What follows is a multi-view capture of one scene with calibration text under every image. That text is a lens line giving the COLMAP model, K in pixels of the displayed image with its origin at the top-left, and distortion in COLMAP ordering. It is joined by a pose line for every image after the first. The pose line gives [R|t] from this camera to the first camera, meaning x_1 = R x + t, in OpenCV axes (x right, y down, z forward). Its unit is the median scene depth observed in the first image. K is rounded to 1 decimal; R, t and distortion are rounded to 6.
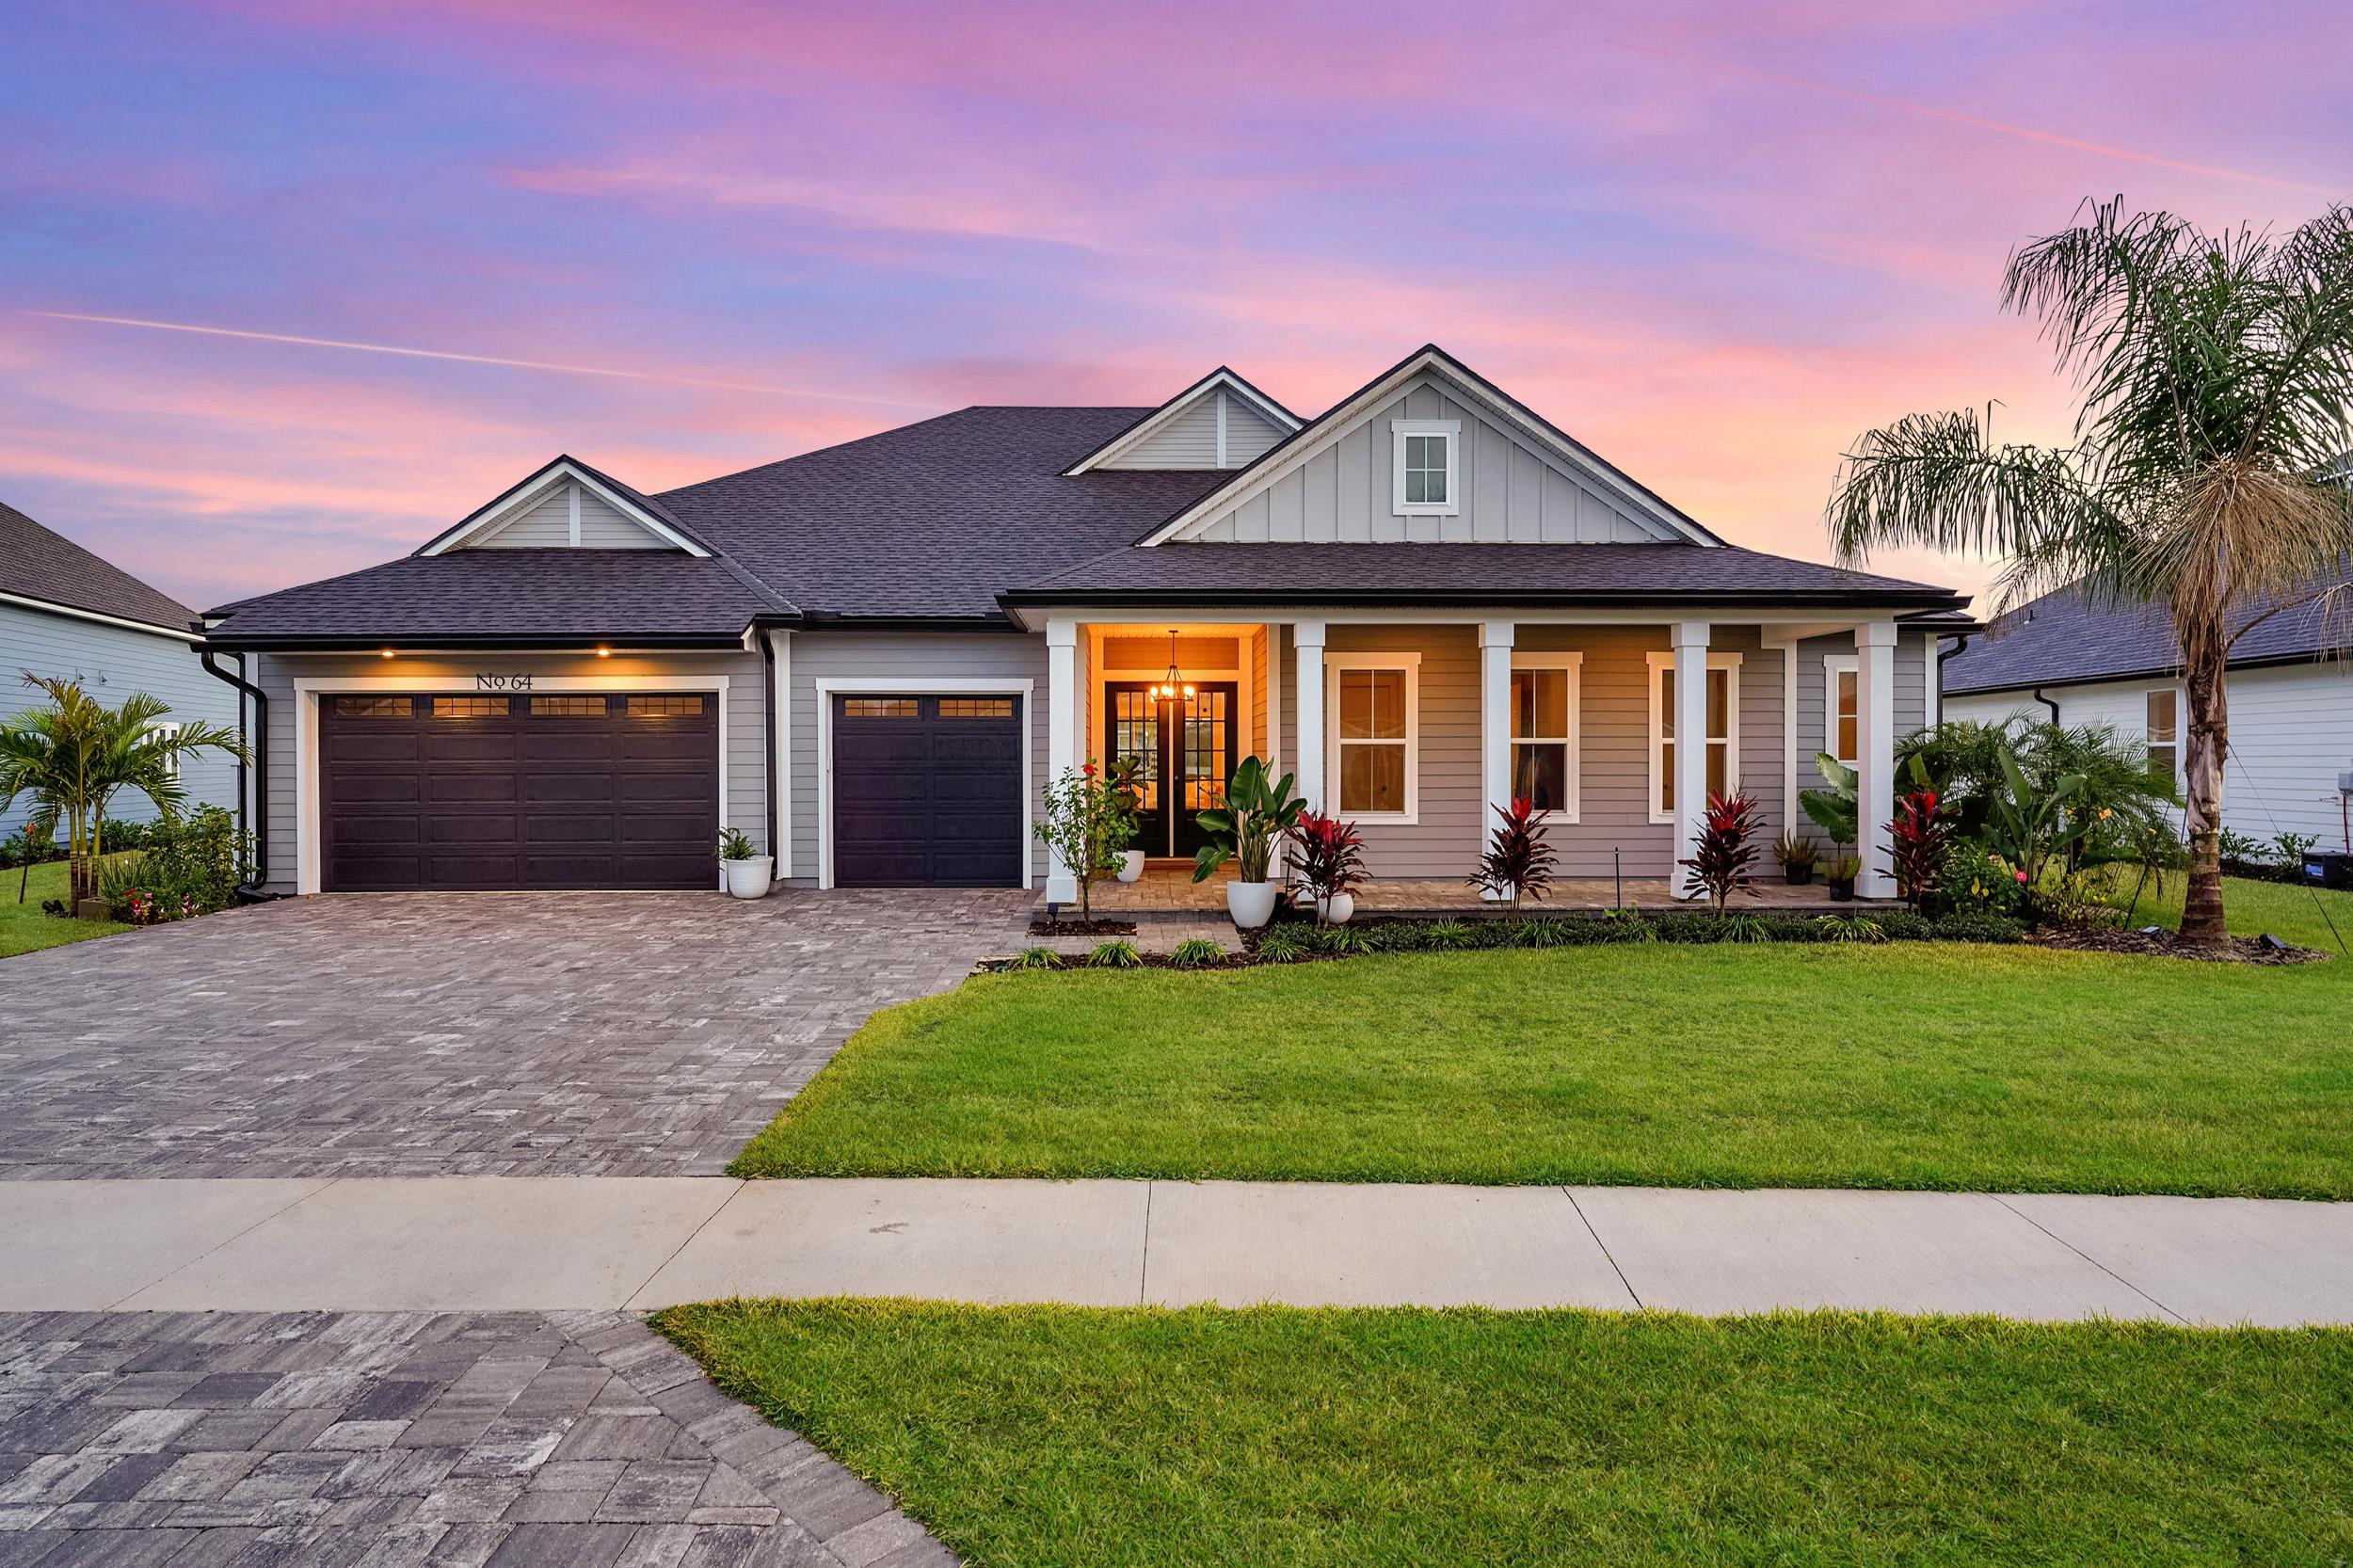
lens RADIAL K [[1425.1, 0, 1176.4], [0, 1425.1, 783.2], [0, 0, 1]] dist [-0.003574, 0.000011]
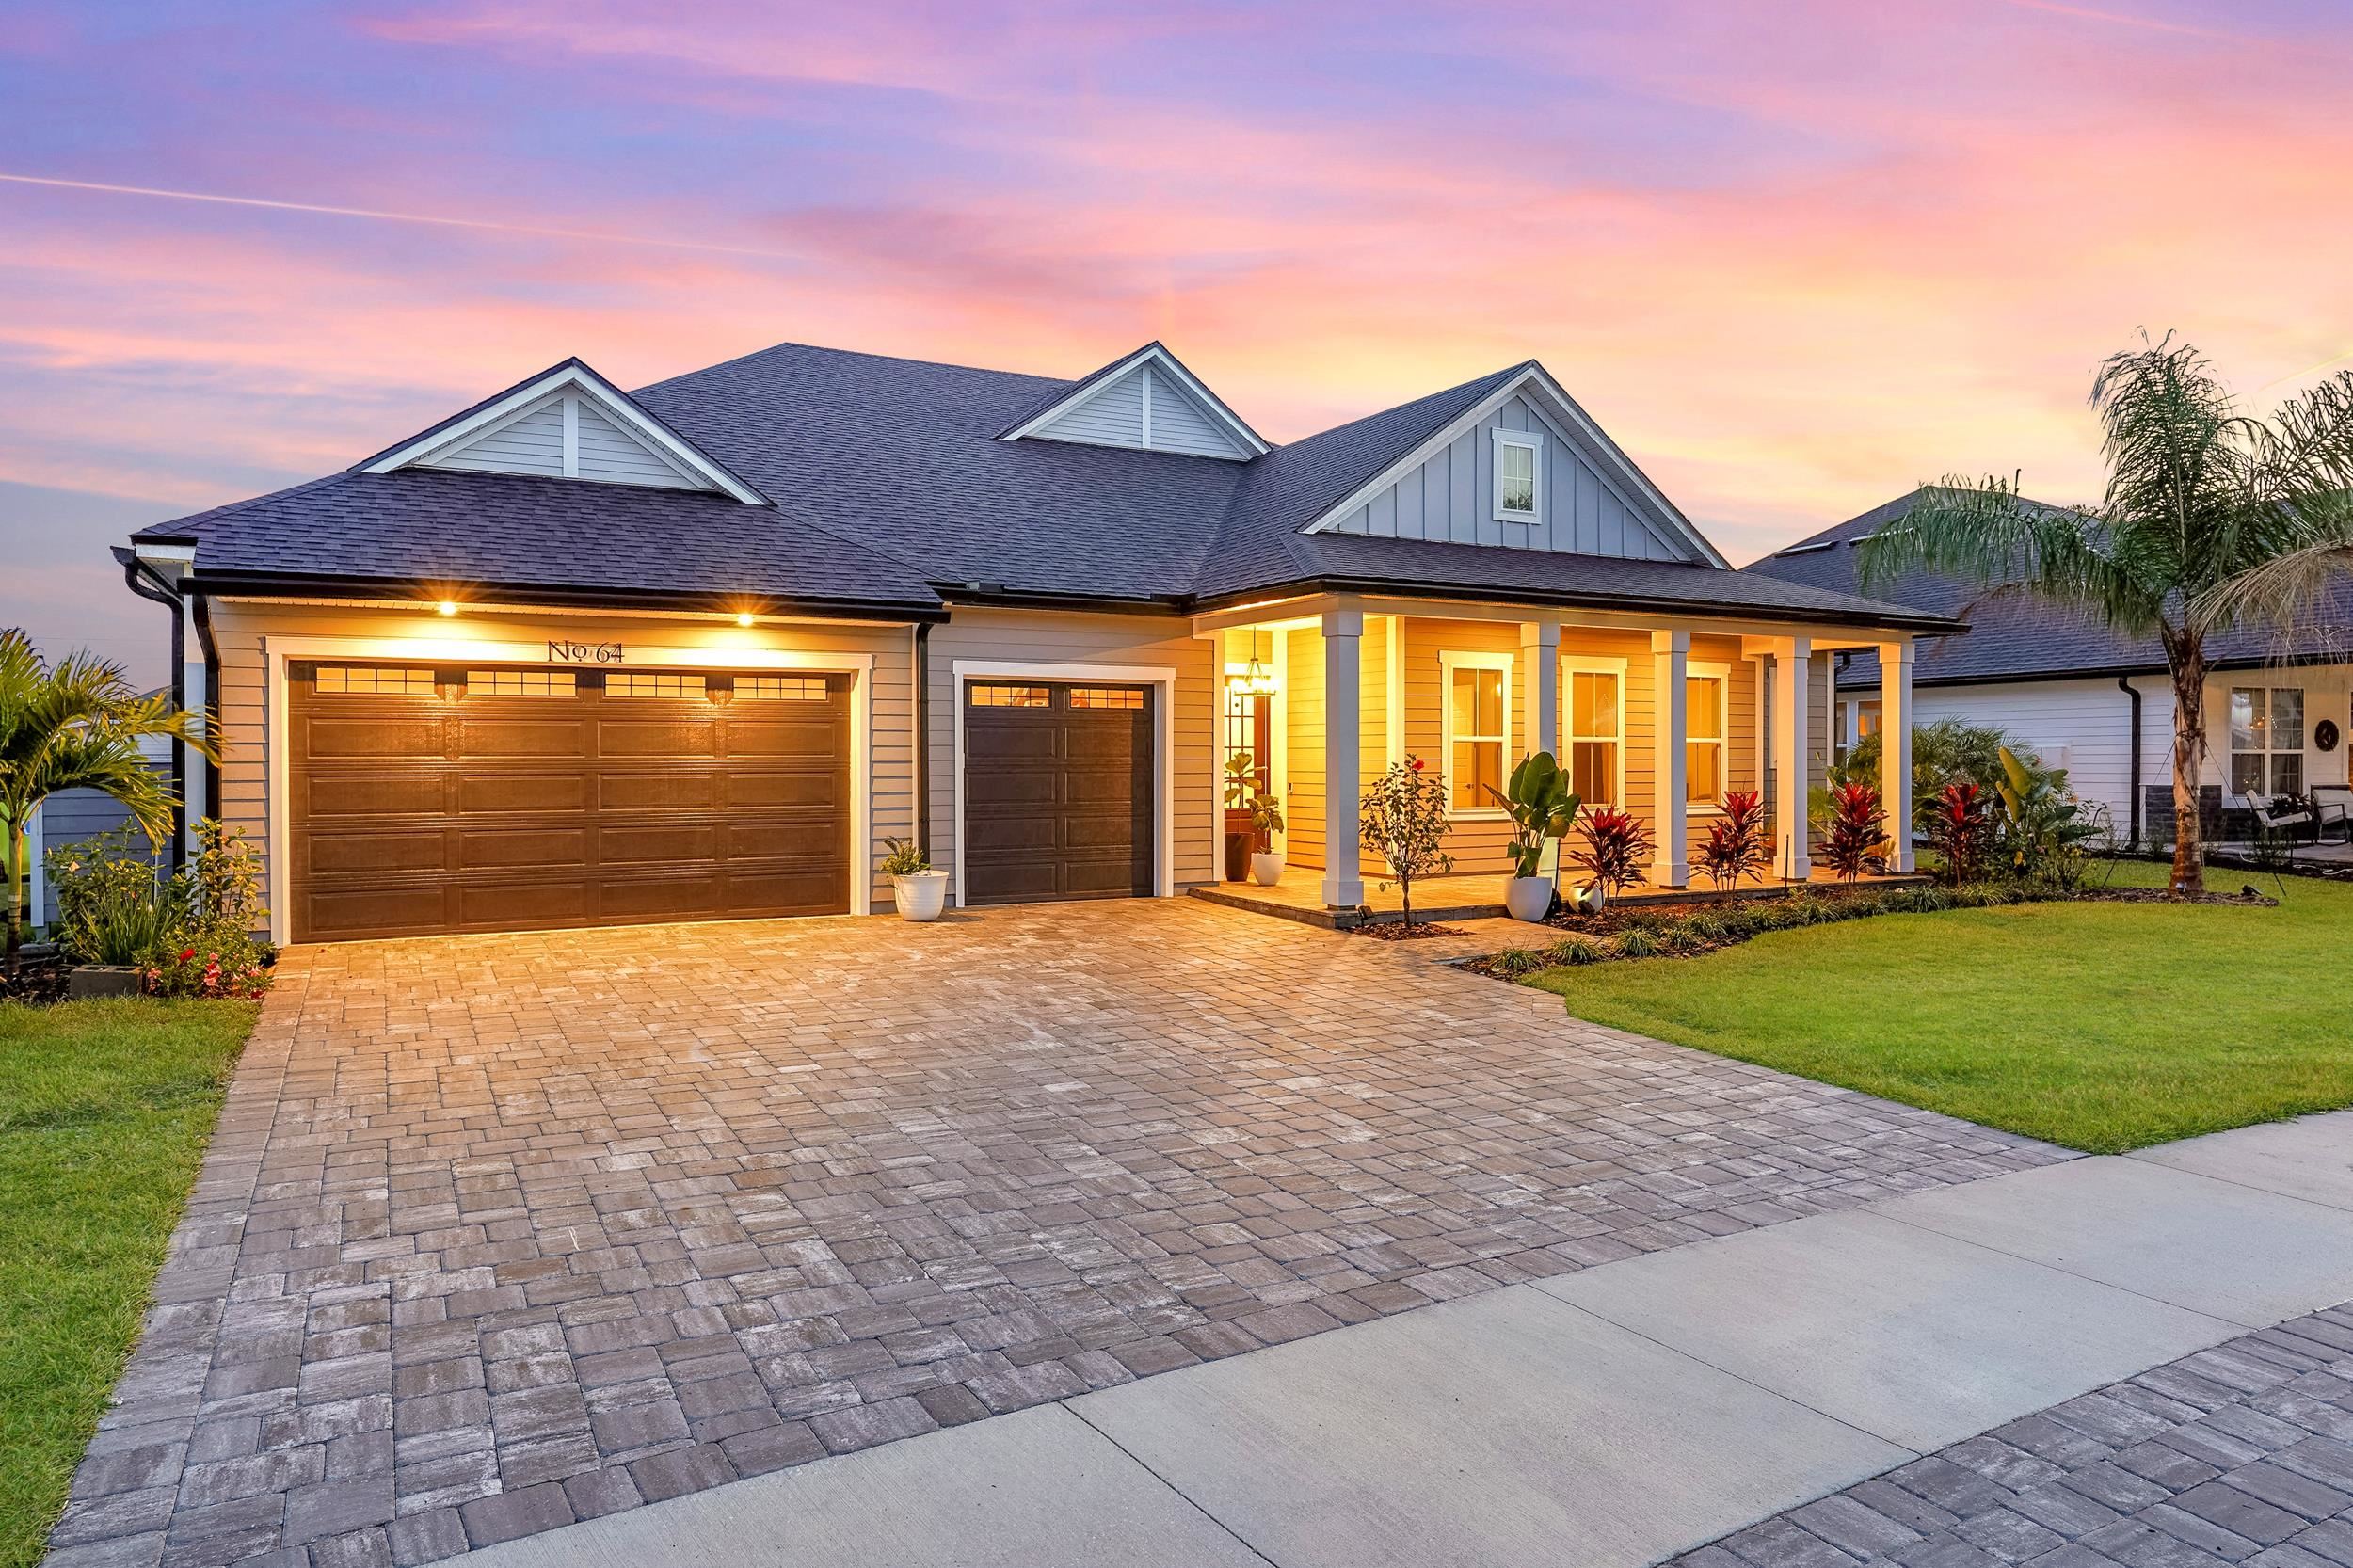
lens RADIAL K [[1465.4, 0, 1177.5], [0, 1465.4, 780.0], [0, 0, 1]] dist [0.005485, -0.000959]
pose [[0.886450, -0.007157, 0.462768, -0.536906], [0.003668, 0.999958, 0.008440, -0.008026], [-0.462809, -0.005784, 0.886439, 0.151983]]
